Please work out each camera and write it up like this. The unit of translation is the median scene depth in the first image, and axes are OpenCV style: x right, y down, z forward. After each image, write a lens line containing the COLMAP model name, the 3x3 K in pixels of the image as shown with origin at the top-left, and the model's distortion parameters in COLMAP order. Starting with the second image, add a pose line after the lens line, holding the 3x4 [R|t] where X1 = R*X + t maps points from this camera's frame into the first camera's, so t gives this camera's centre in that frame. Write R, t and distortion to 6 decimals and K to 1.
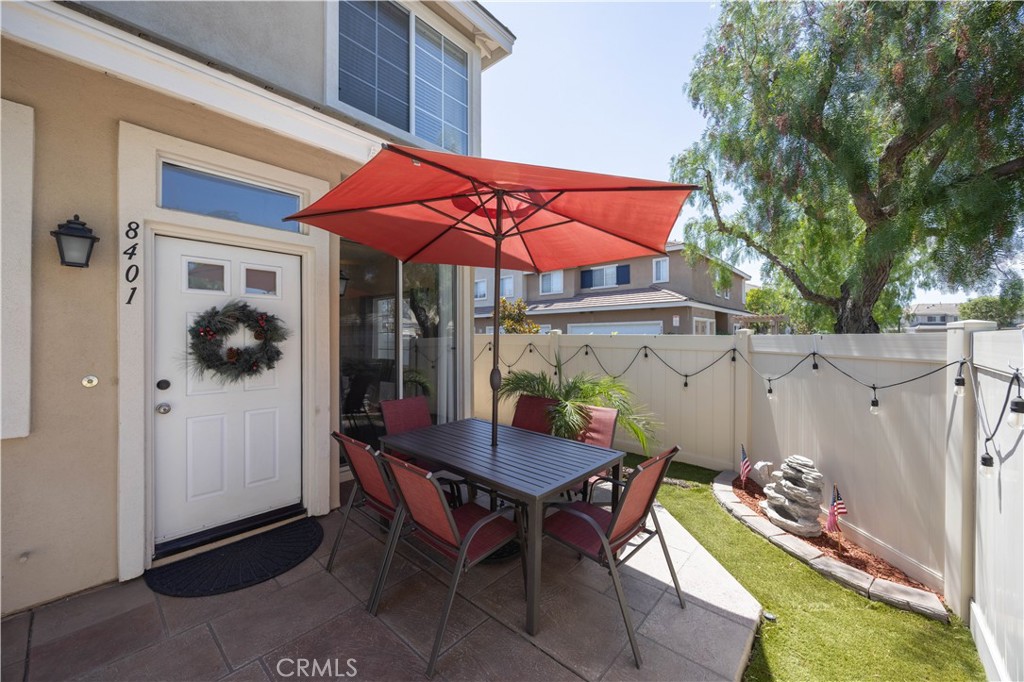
lens RADIAL K [[396.2, 0, 512.0], [0, 396.2, 341.0], [0, 0, 1]] dist [-0.000115, -0.000012]
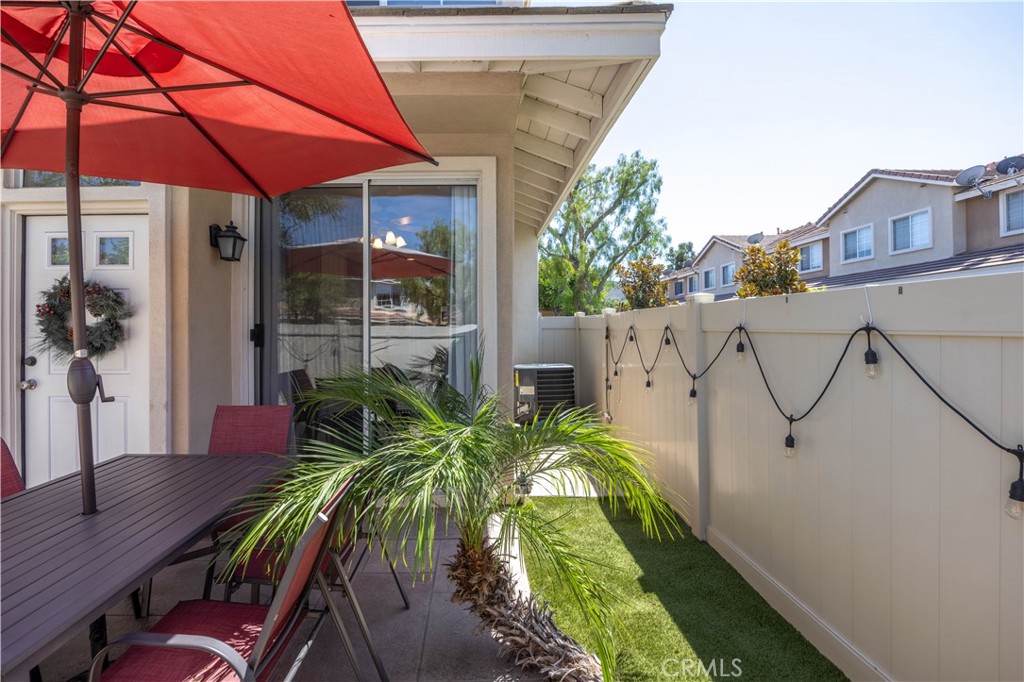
lens RADIAL K [[498.8, 0, 512.0], [0, 498.8, 341.0], [0, 0, 1]] dist [-0.000646, -0.000161]
pose [[0.659901, 0.007913, -0.751311, 0.547295], [-0.002886, 0.999964, 0.007996, 0.026893], [0.751347, -0.003108, 0.659900, 0.661517]]
